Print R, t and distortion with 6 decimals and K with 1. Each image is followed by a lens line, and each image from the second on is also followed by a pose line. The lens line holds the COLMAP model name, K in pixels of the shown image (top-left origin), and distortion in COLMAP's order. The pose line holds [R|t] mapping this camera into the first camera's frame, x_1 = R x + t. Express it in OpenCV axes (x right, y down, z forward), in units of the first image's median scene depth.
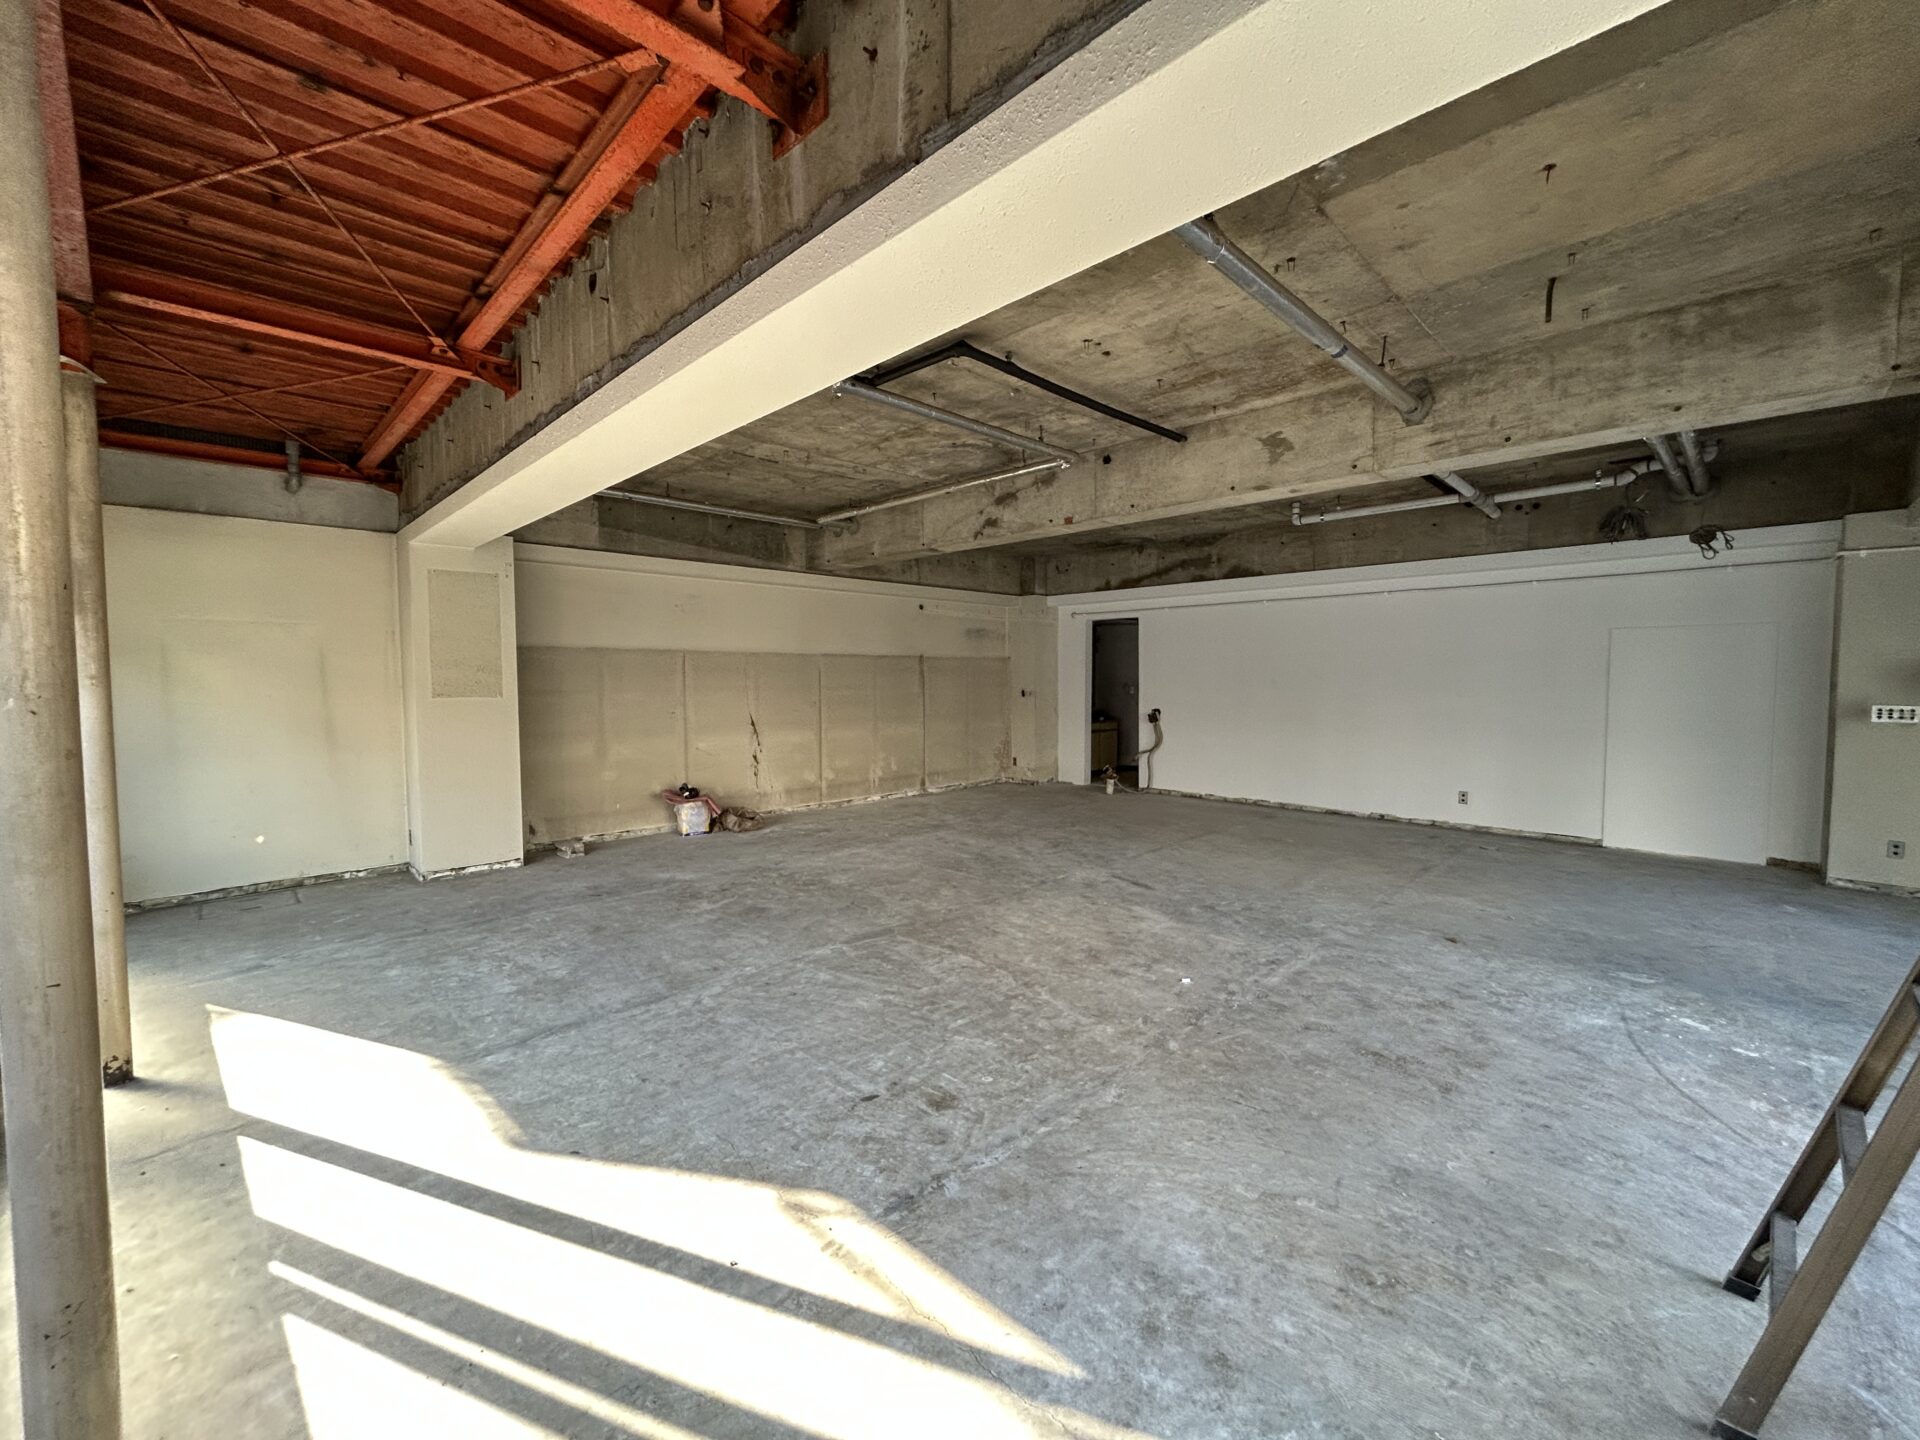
lens RADIAL K [[775.1, 0, 962.9], [0, 775.1, 717.2], [0, 0, 1]] dist [-0.001274, 0.000180]
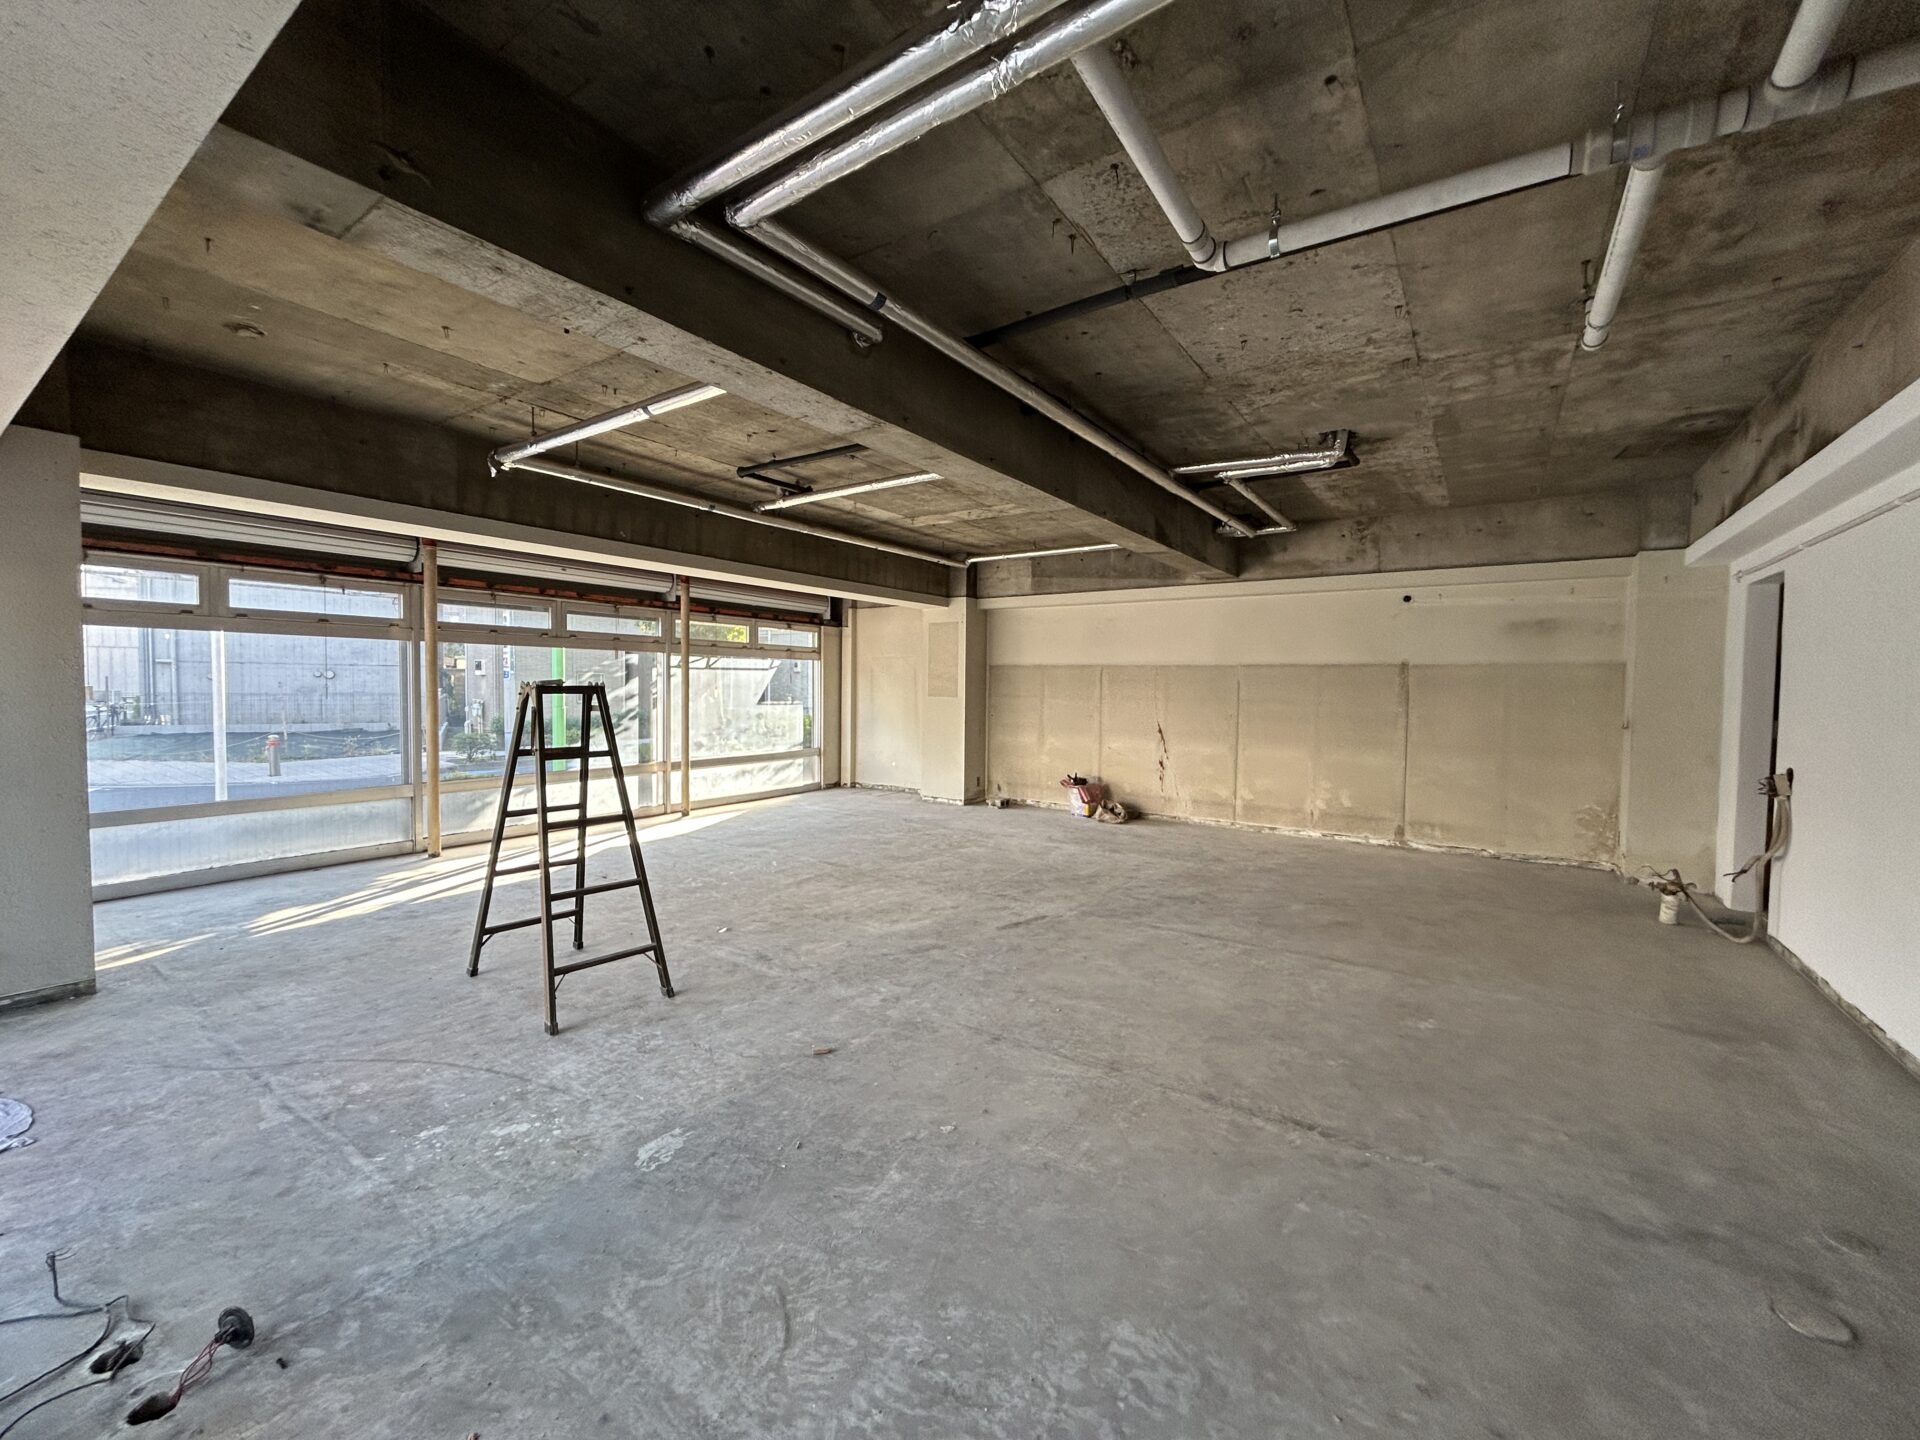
lens RADIAL K [[775.1, 0, 963.1], [0, 775.1, 714.9], [0, 0, 1]] dist [-0.001274, 0.000180]
pose [[0.185239, 0.042287, -0.981783, 1.159464], [-0.064775, 0.997426, 0.030739, -0.047019], [0.980556, 0.057901, 0.187502, 0.833548]]
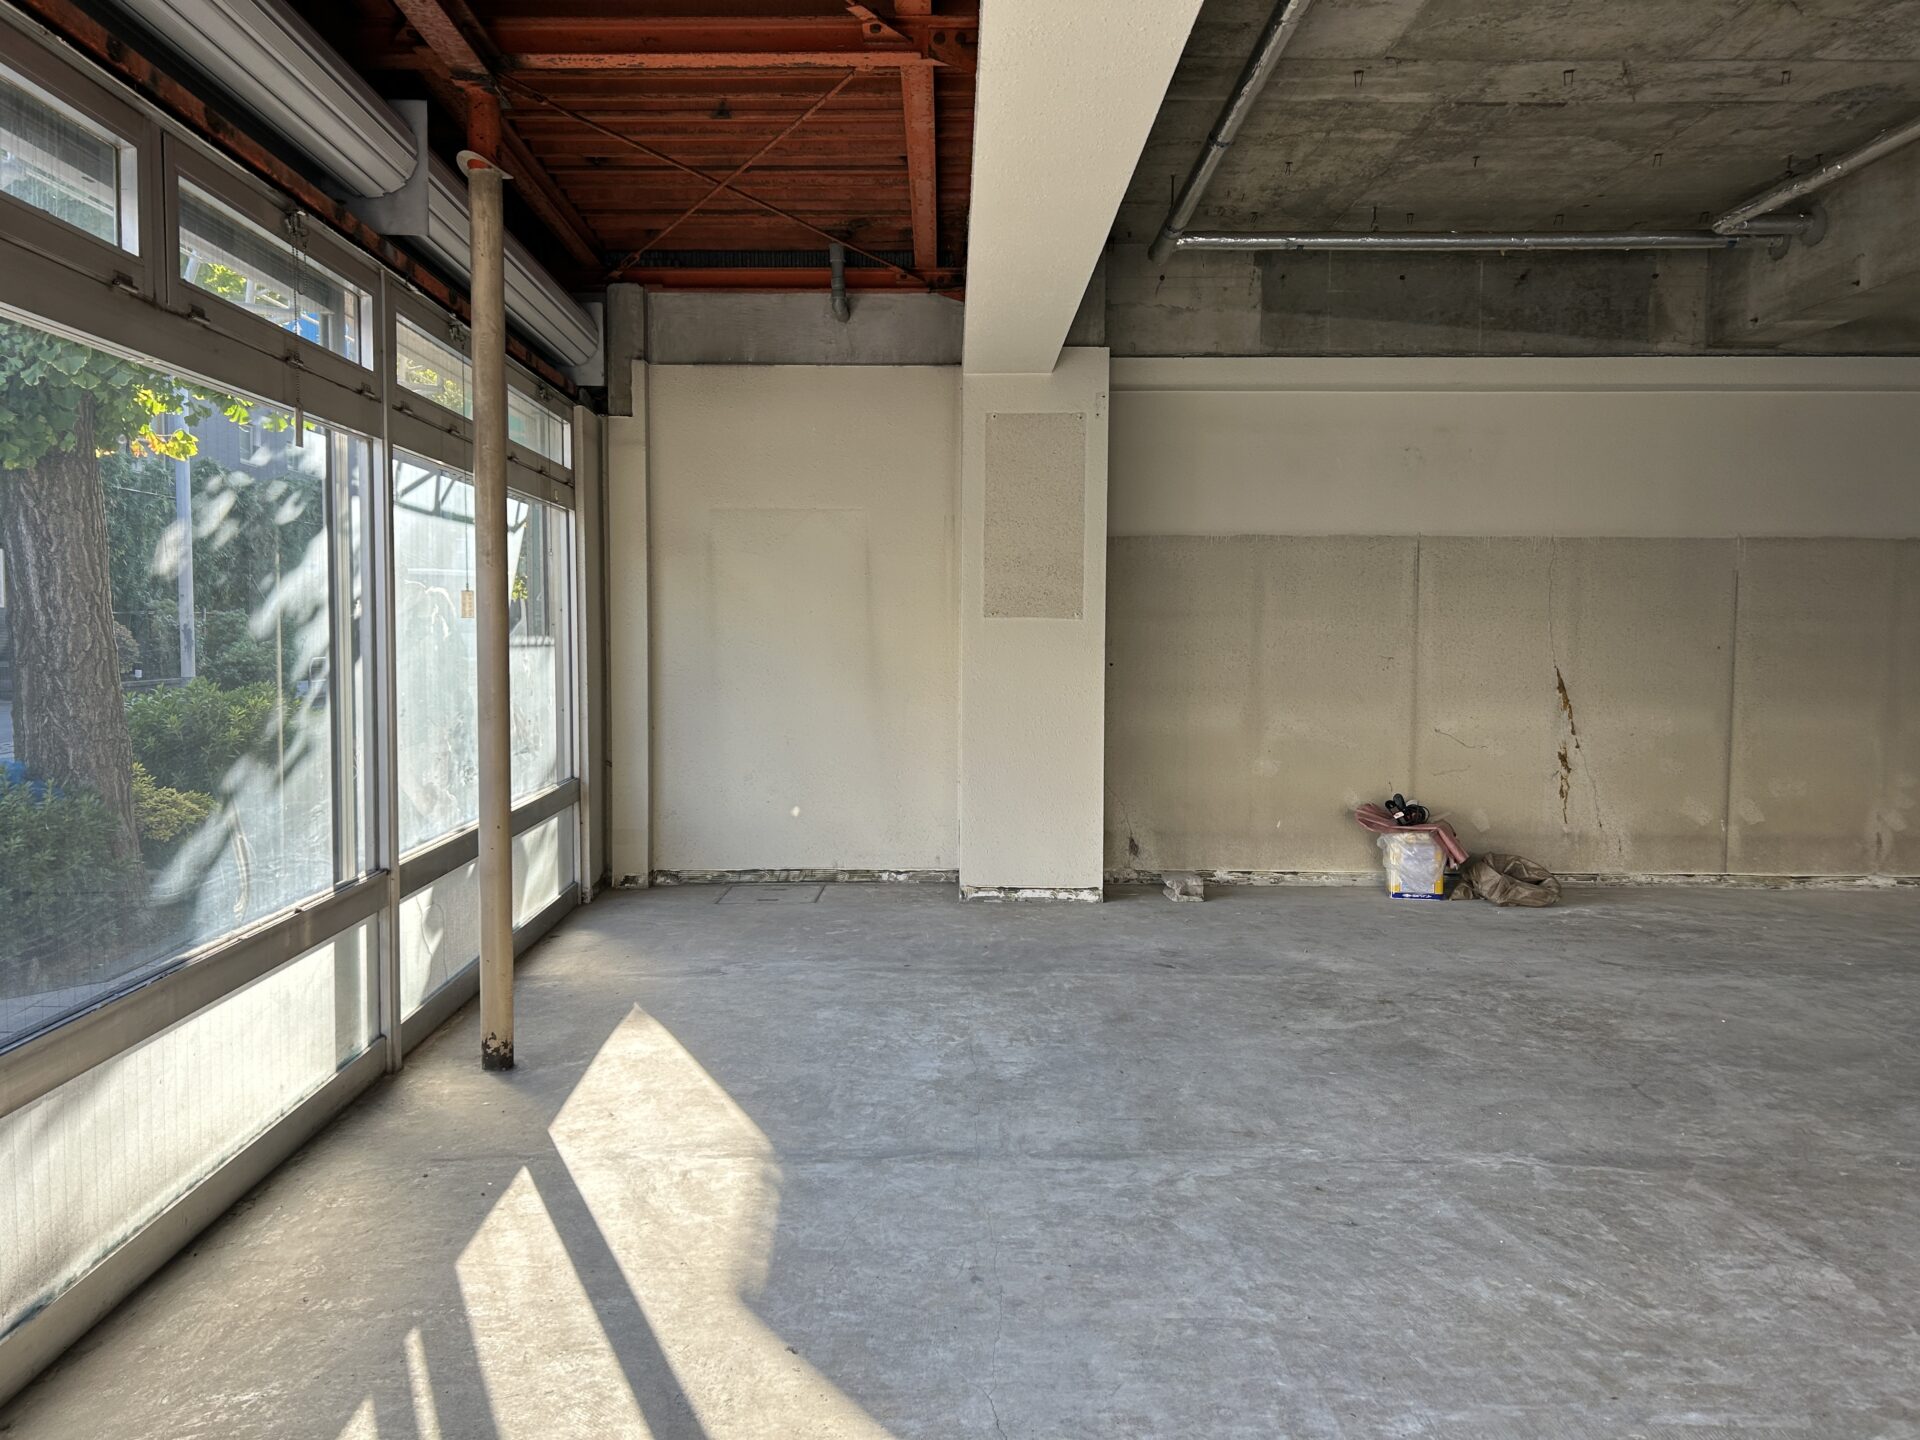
lens RADIAL K [[1441.8, 0, 940.9], [0, 1441.8, 720.8], [0, 0, 1]] dist [0.053922, -0.058665]
pose [[0.705505, 0.051843, -0.706806, 0.148190], [-0.043338, 0.998610, 0.029989, 0.029681], [0.707378, 0.009474, 0.706772, 0.149867]]
